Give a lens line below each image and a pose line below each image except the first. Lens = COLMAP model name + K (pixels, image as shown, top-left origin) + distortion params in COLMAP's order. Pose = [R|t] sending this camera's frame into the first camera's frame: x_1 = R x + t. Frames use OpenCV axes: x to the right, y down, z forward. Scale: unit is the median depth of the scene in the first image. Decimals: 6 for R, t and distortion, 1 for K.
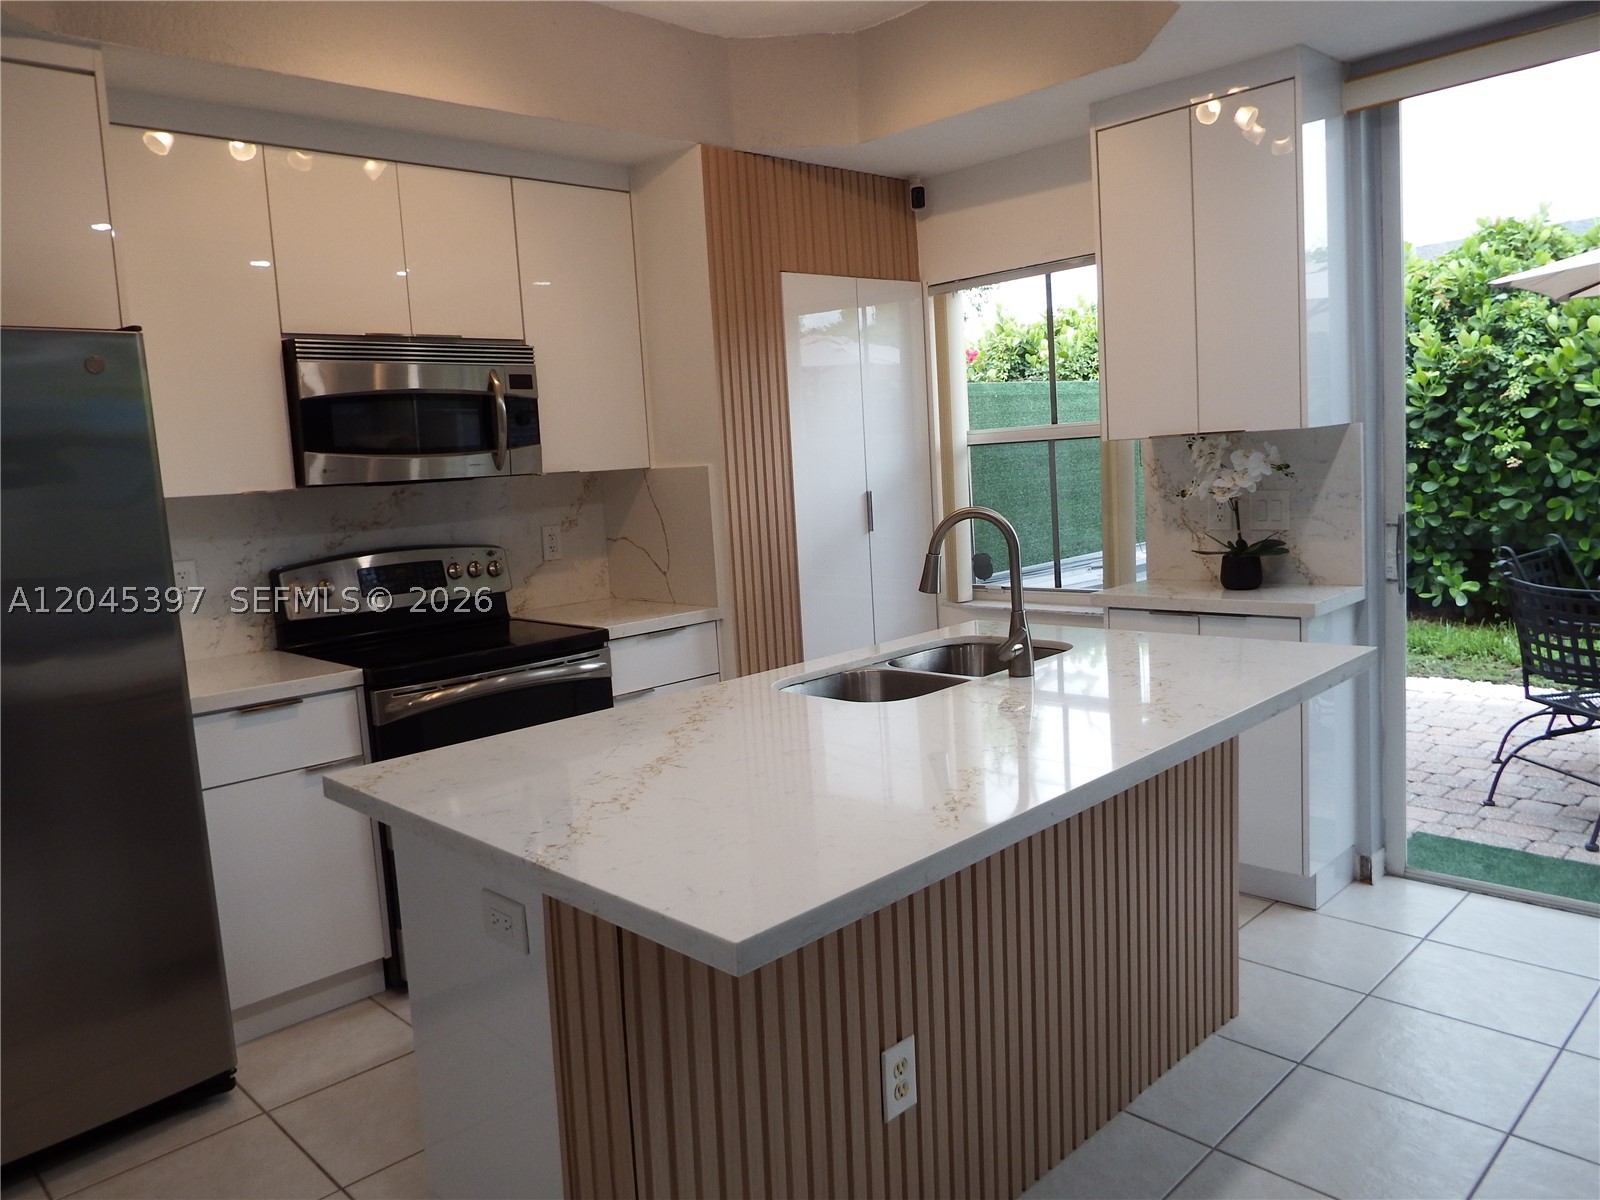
lens RADIAL K [[1146.0, 0, 798.5], [0, 1146.0, 605.4], [0, 0, 1]] dist [-0.010529, -0.004186]
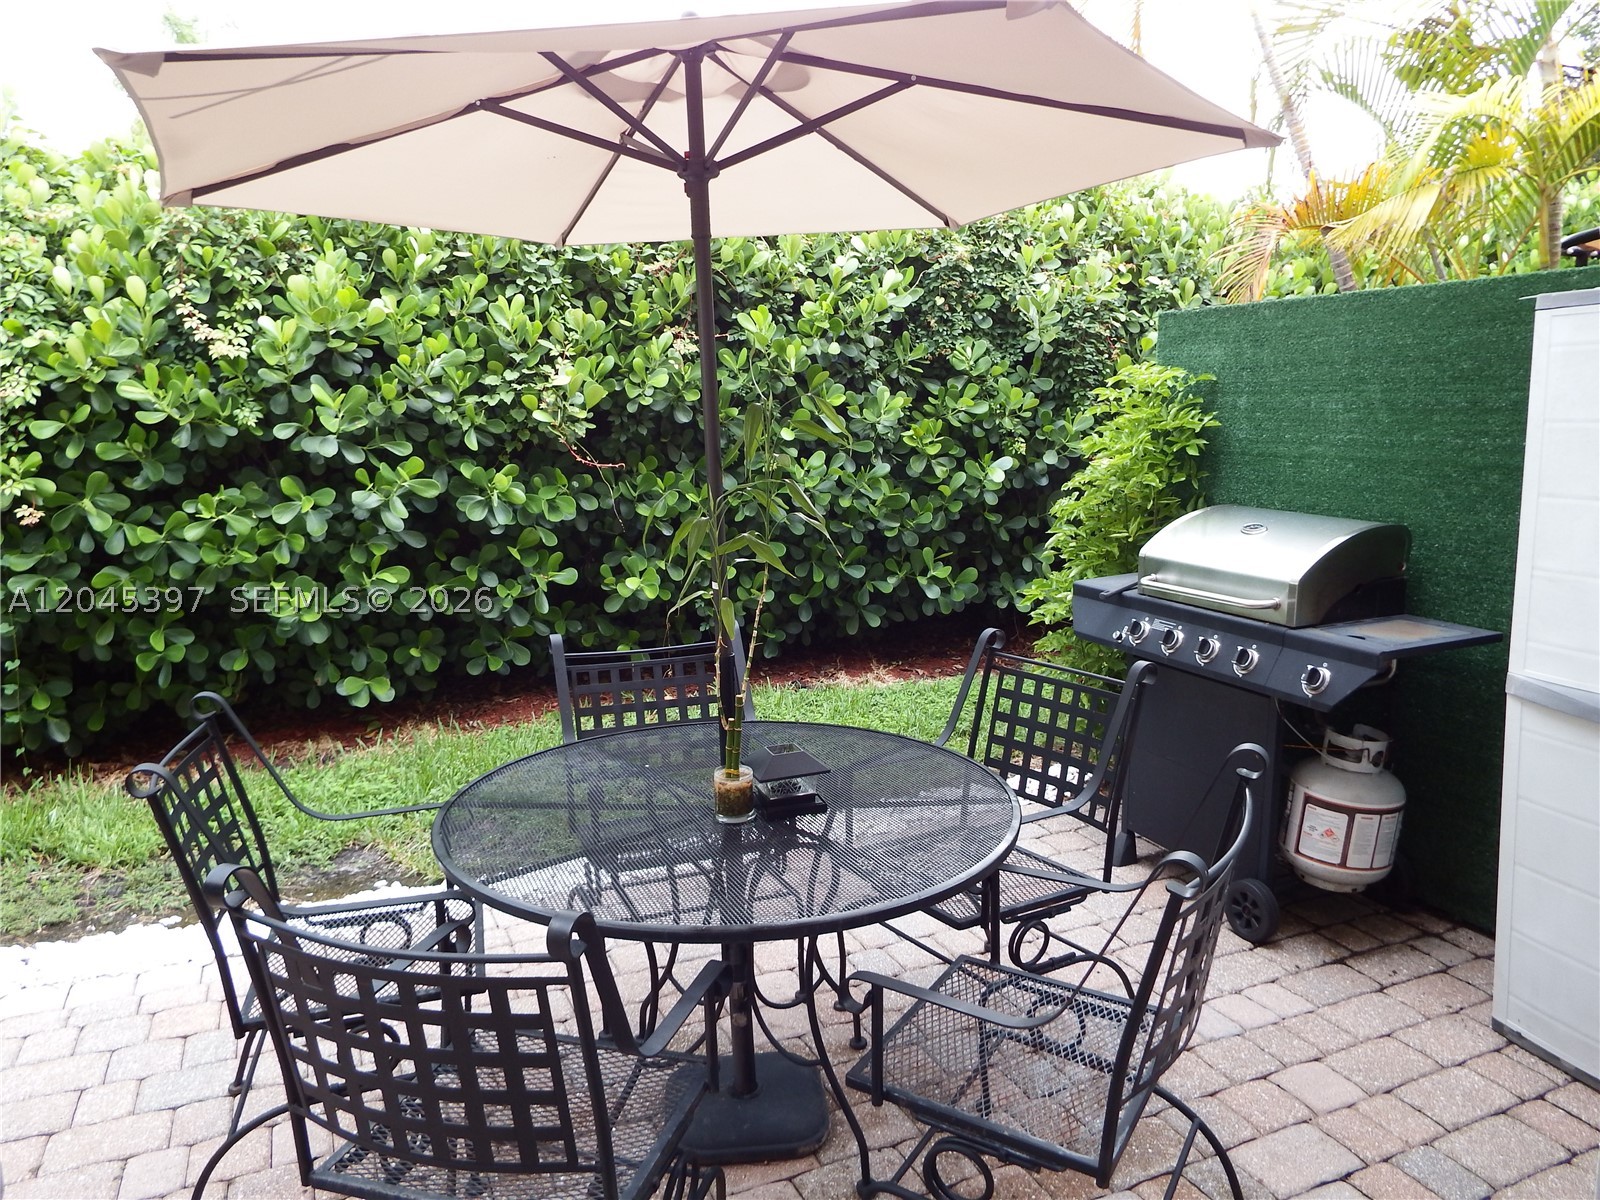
lens RADIAL K [[1146.0, 0, 797.3], [0, 1146.0, 590.4], [0, 0, 1]] dist [-0.010529, -0.004186]
pose [[0.366320, -0.087596, 0.926357, 0.455722], [0.115217, 0.992167, 0.048257, -0.137633], [-0.923328, 0.089054, 0.373543, 0.839067]]
